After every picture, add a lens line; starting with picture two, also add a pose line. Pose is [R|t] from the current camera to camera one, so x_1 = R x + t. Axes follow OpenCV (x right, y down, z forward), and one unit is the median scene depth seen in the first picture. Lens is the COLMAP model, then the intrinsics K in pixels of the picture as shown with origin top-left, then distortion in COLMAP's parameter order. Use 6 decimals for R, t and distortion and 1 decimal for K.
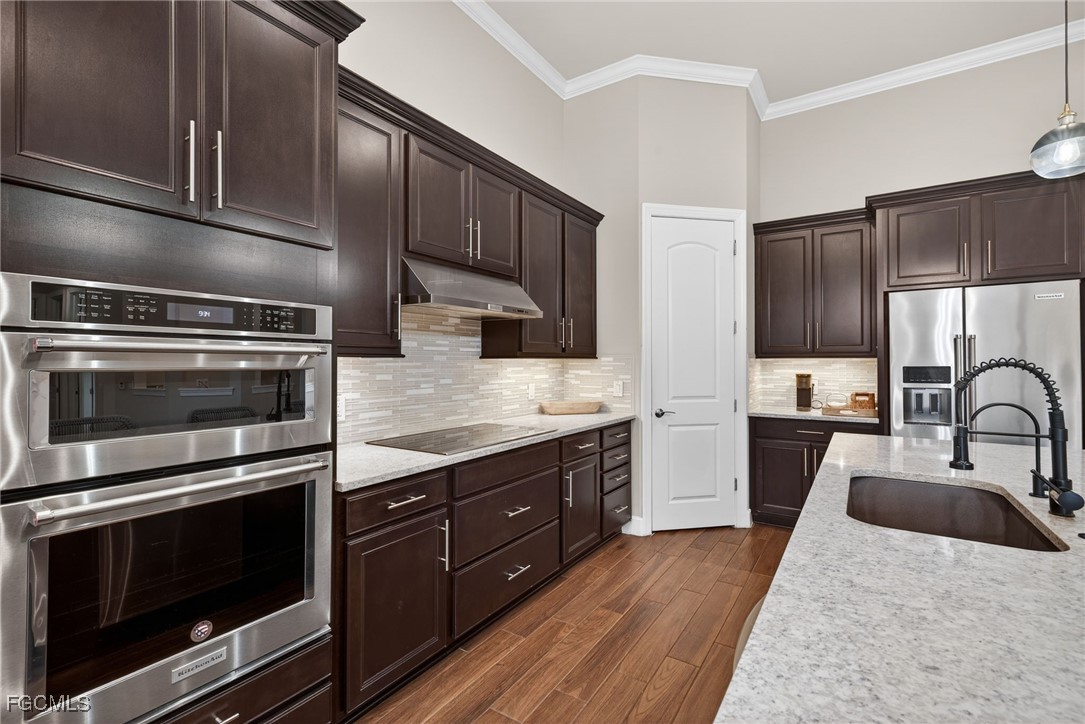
lens RADIAL K [[477.2, 0, 539.0], [0, 477.2, 360.6], [0, 0, 1]] dist [0.005591, 0.001501]
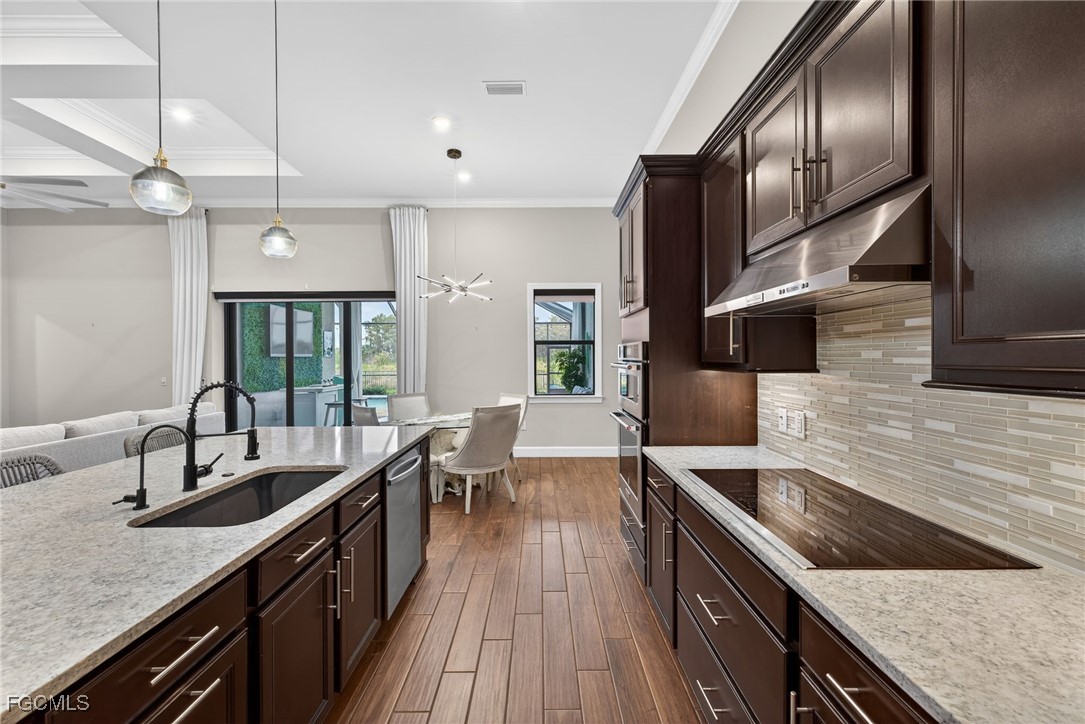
lens RADIAL K [[459.3, 0, 539.2], [0, 459.3, 360.9], [0, 0, 1]] dist [0.014211, 0.000520]
pose [[-0.831810, 0.005090, -0.555037, 0.402351], [0.002591, 0.999983, 0.005287, -0.026409], [0.555054, 0.002959, -0.831809, 1.108070]]
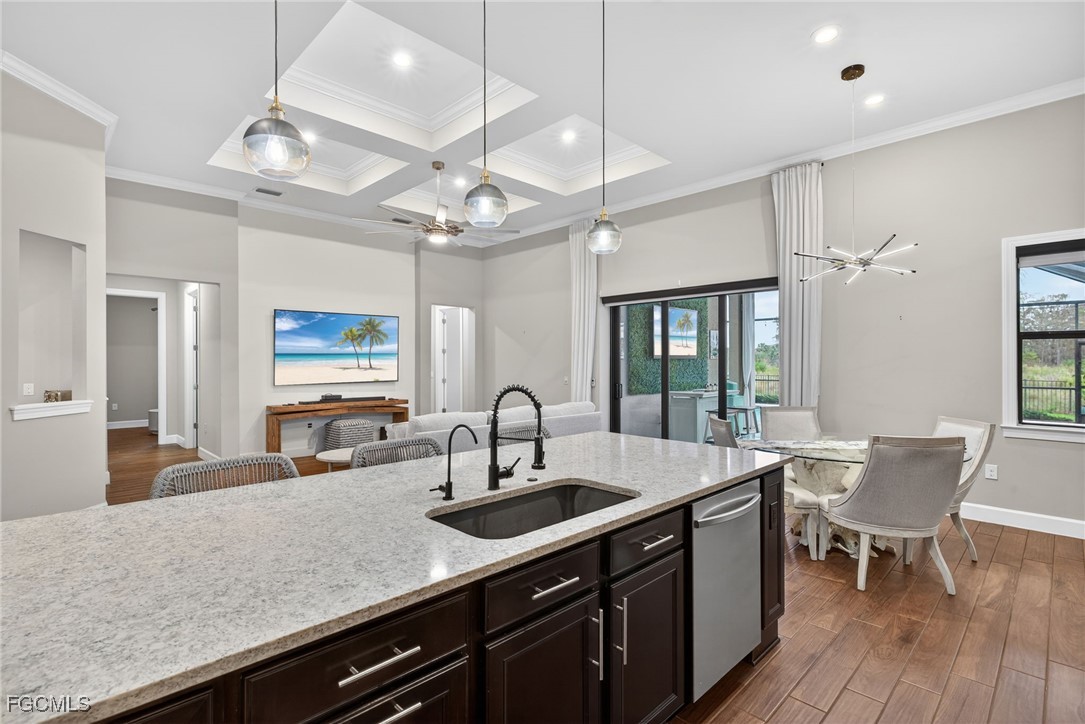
lens RADIAL K [[519.0, 0, 541.1], [0, 519.0, 359.5], [0, 0, 1]] dist [0.009906, 0.002198]
pose [[-0.978618, -0.001896, 0.205677, 0.238324], [-0.002200, 0.999997, -0.001249, -0.030011], [-0.205674, -0.001675, -0.978619, 1.023330]]
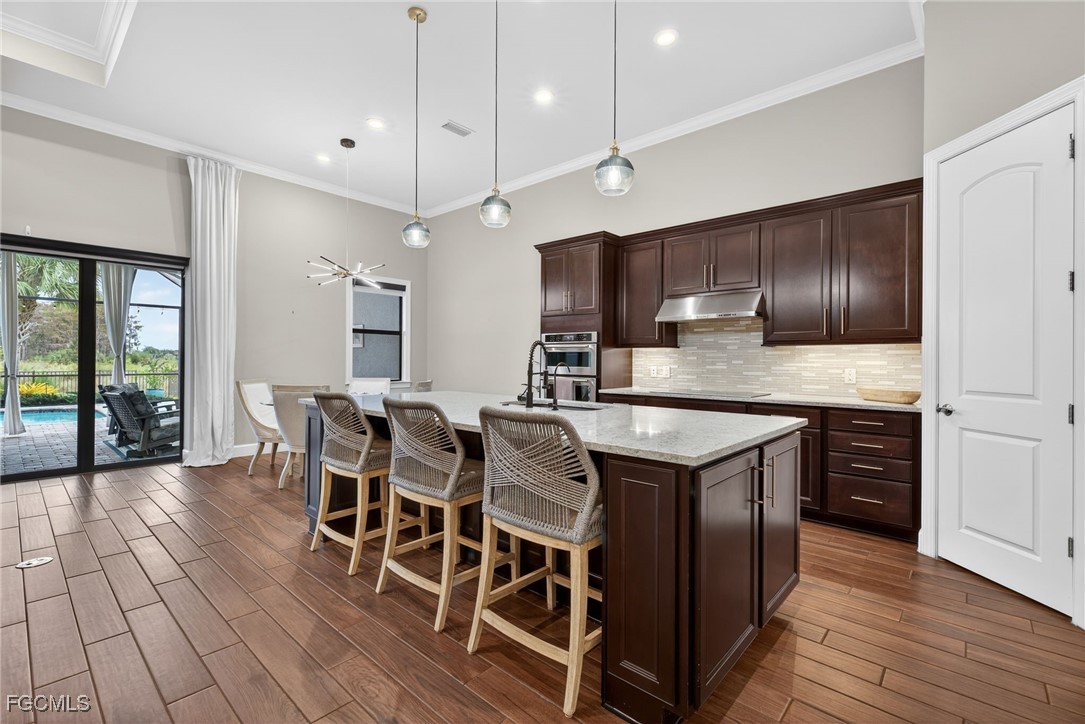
lens RADIAL K [[477.2, 0, 550.8], [0, 477.2, 358.4], [0, 0, 1]] dist [0.005591, 0.001501]
pose [[-0.119685, -0.003717, -0.992805, 1.356699], [-0.002604, 0.999991, -0.003430, 0.036457], [0.992809, 0.002175, -0.119693, 0.546918]]
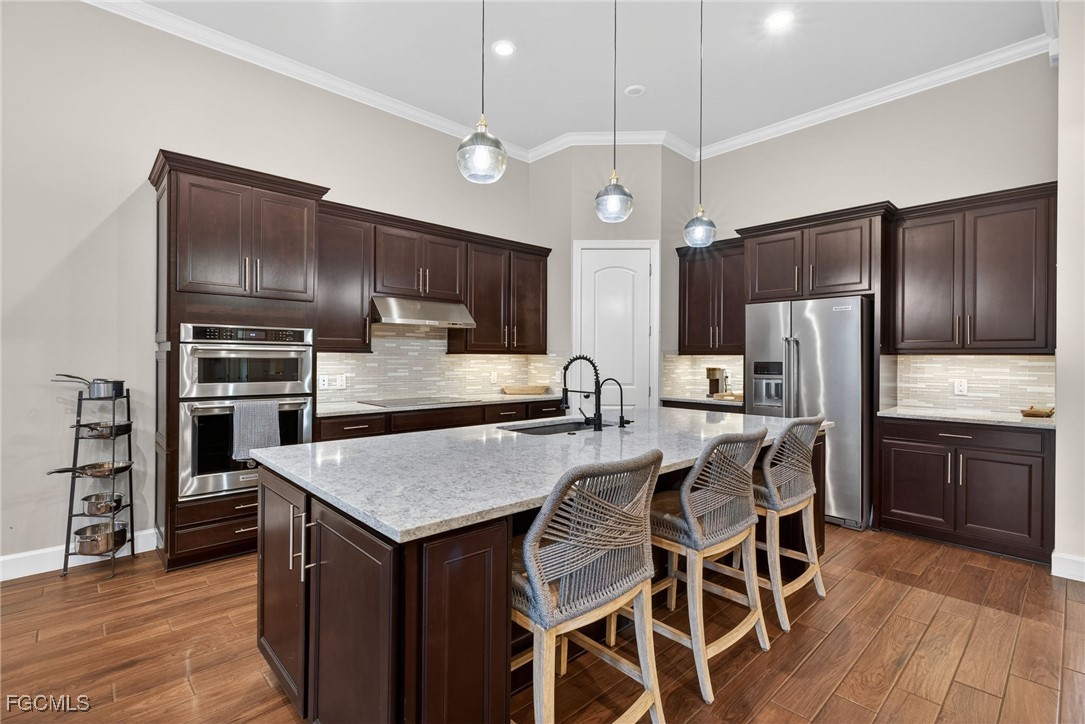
lens RADIAL K [[477.2, 0, 538.5], [0, 477.2, 360.5], [0, 0, 1]] dist [0.005591, 0.001501]
pose [[0.975667, 0.007521, -0.219127, 0.510359], [-0.005724, 0.999945, 0.008833, 0.001147], [0.219182, -0.007364, 0.975656, -0.428798]]
